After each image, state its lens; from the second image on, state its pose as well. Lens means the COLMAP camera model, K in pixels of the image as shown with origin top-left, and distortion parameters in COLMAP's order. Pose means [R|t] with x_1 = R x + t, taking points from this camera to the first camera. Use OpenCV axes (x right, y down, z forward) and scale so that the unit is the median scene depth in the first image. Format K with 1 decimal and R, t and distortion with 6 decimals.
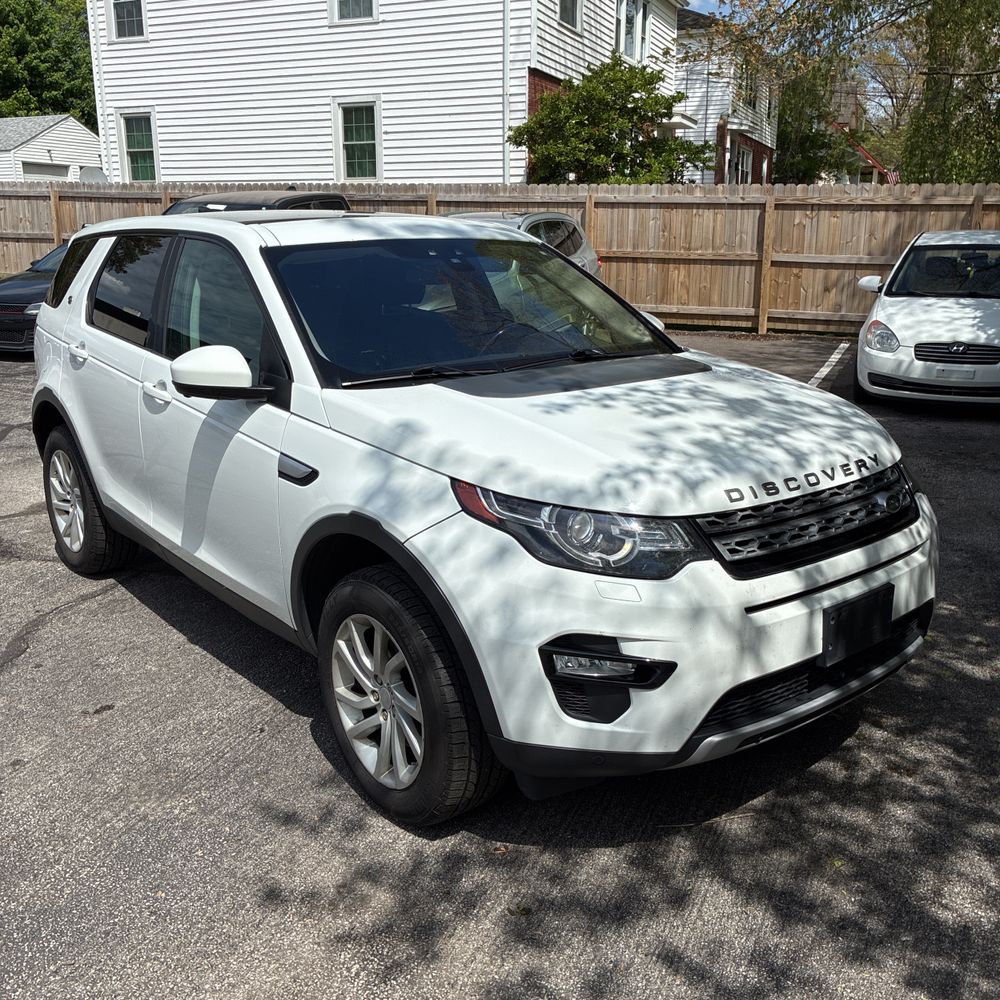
lens RADIAL K [[1013.4, 0, 505.1], [0, 1013.4, 497.3], [0, 0, 1]] dist [0.017595, 0.000000]
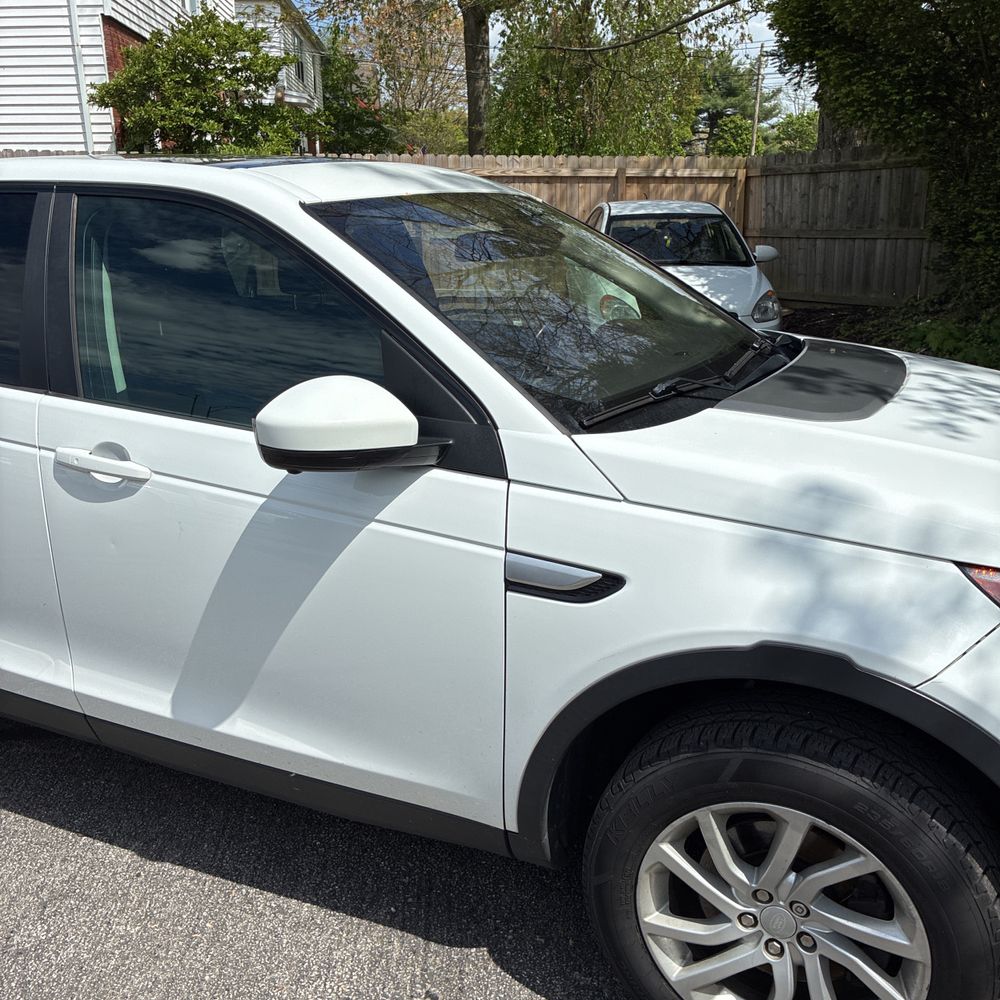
lens RADIAL K [[1013.4, 0, 505.0], [0, 1013.4, 505.1], [0, 0, 1]] dist [0.017595, 0.000000]
pose [[0.900659, -0.132260, 0.413910, -0.111643], [0.121972, 0.991206, 0.051321, -0.024352], [-0.417058, 0.004263, 0.908870, 0.114206]]
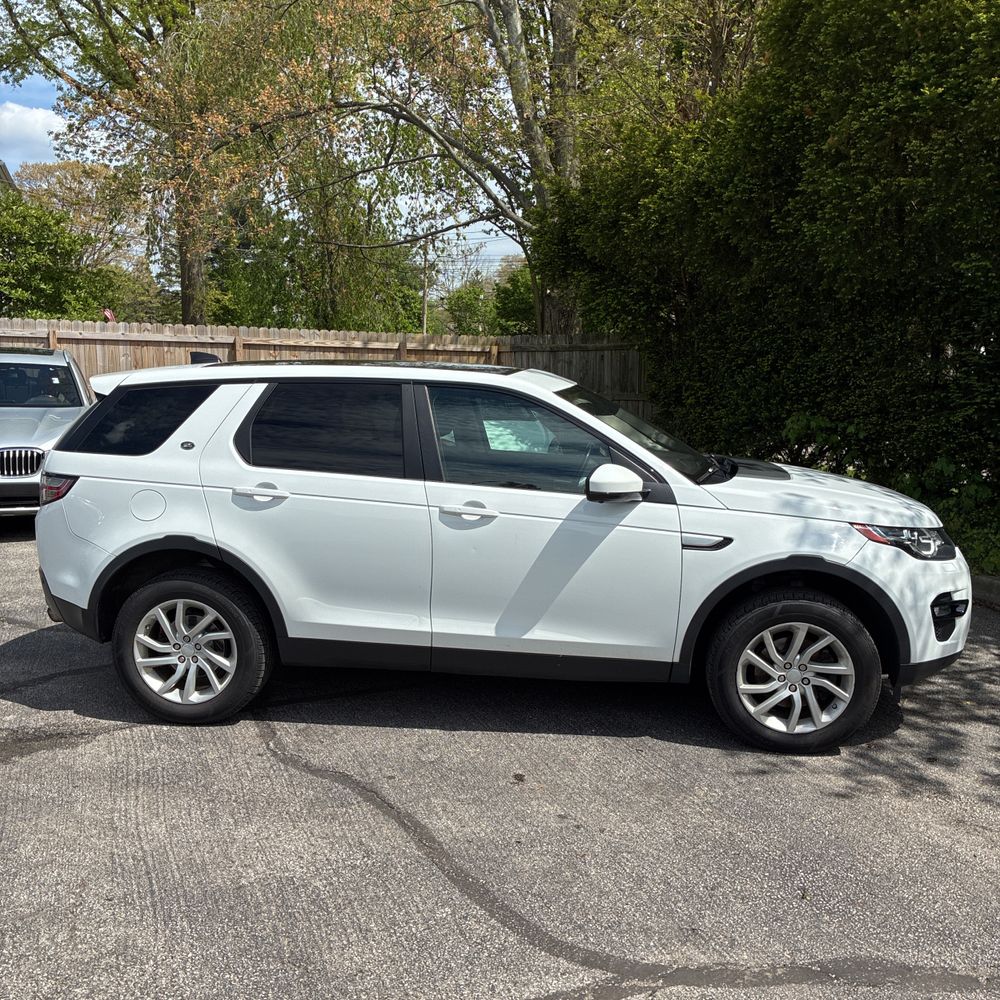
lens RADIAL K [[1013.4, 0, 500.9], [0, 1013.4, 491.5], [0, 0, 1]] dist [0.017595, 0.000000]
pose [[0.718297, -0.081606, 0.690934, -0.337082], [0.170210, 0.983531, -0.060786, -0.013980], [-0.674595, 0.161266, 0.720358, 0.031879]]
